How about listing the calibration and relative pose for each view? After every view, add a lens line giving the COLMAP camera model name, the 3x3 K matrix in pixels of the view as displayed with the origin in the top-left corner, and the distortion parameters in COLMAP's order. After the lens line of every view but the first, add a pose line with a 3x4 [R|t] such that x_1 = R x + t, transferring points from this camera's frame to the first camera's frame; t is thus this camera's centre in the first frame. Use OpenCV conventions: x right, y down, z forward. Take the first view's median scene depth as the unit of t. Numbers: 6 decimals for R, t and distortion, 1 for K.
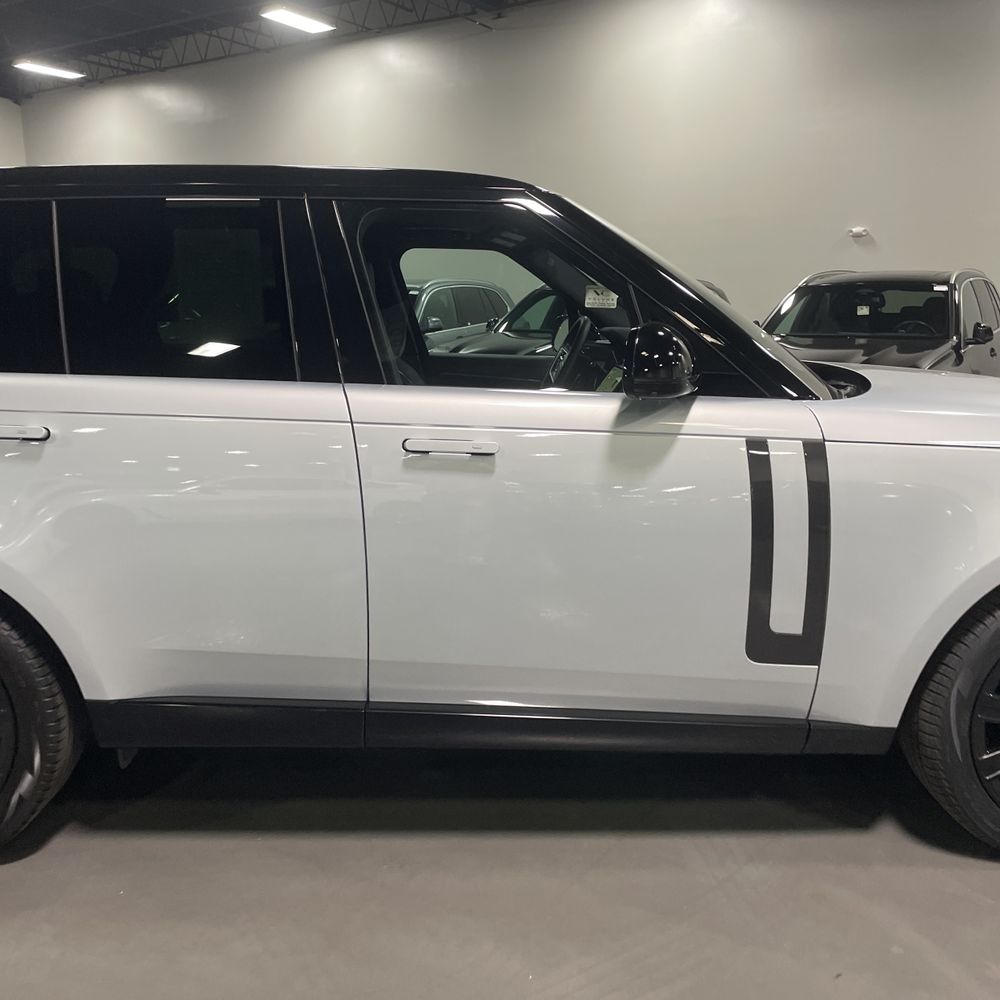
lens RADIAL K [[1002.3, 0, 482.4], [0, 1002.3, 499.2], [0, 0, 1]] dist [0.053362, -0.033890]
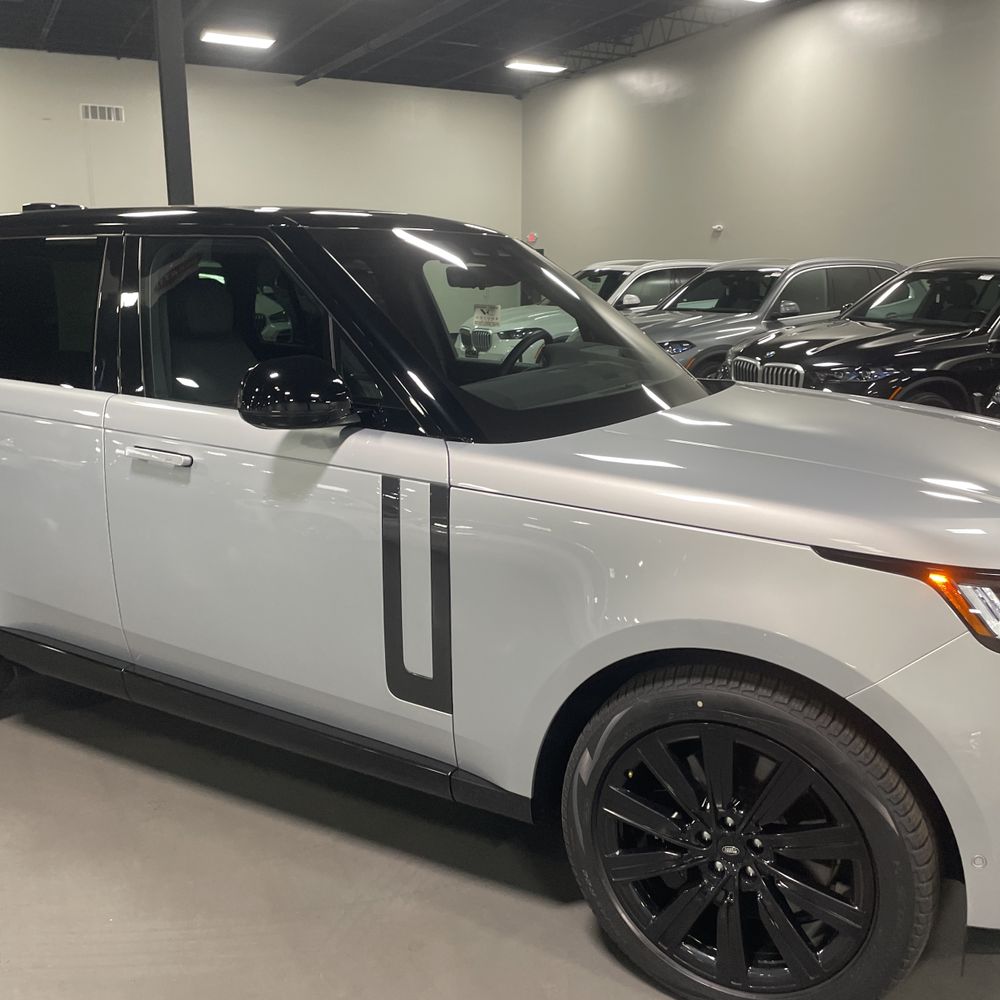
lens RADIAL K [[1001.0, 0, 496.5], [0, 1001.0, 486.2], [0, 0, 1]] dist [0.077225, -0.108396]
pose [[0.869696, 0.106038, -0.482063, 0.247555], [-0.097068, 0.994322, 0.043596, -0.030554], [0.483949, 0.008878, 0.875051, 0.052476]]
